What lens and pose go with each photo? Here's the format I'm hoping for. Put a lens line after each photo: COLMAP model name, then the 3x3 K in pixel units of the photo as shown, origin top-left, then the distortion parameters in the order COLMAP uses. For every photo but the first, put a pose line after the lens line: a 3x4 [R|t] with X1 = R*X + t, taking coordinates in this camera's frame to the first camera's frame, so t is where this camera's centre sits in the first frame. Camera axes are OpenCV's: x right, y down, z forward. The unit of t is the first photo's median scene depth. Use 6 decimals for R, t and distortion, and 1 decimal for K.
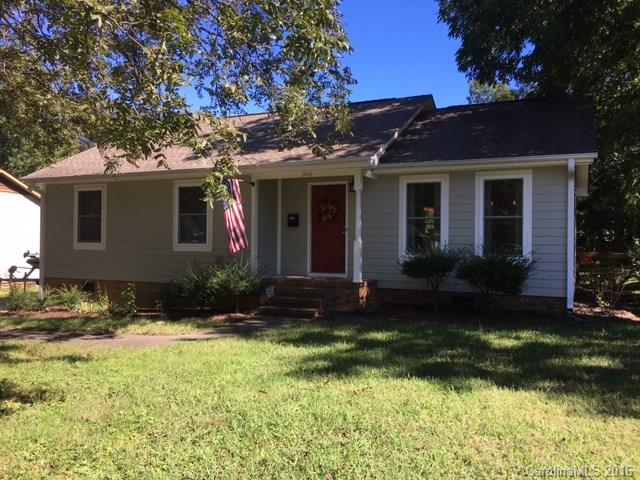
lens RADIAL K [[542.3, 0, 323.3], [0, 542.3, 241.0], [0, 0, 1]] dist [0.075804, -0.092517]
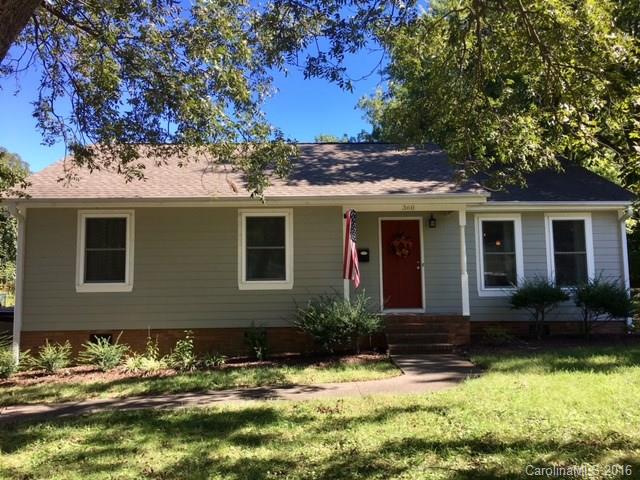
lens RADIAL K [[542.3, 0, 323.3], [0, 542.3, 241.0], [0, 0, 1]] dist [0.075804, -0.092517]
pose [[0.898189, 0.014563, 0.439368, -0.570580], [0.014382, 0.997943, -0.062478, -0.003549], [-0.439374, 0.062436, 0.896132, 0.167818]]
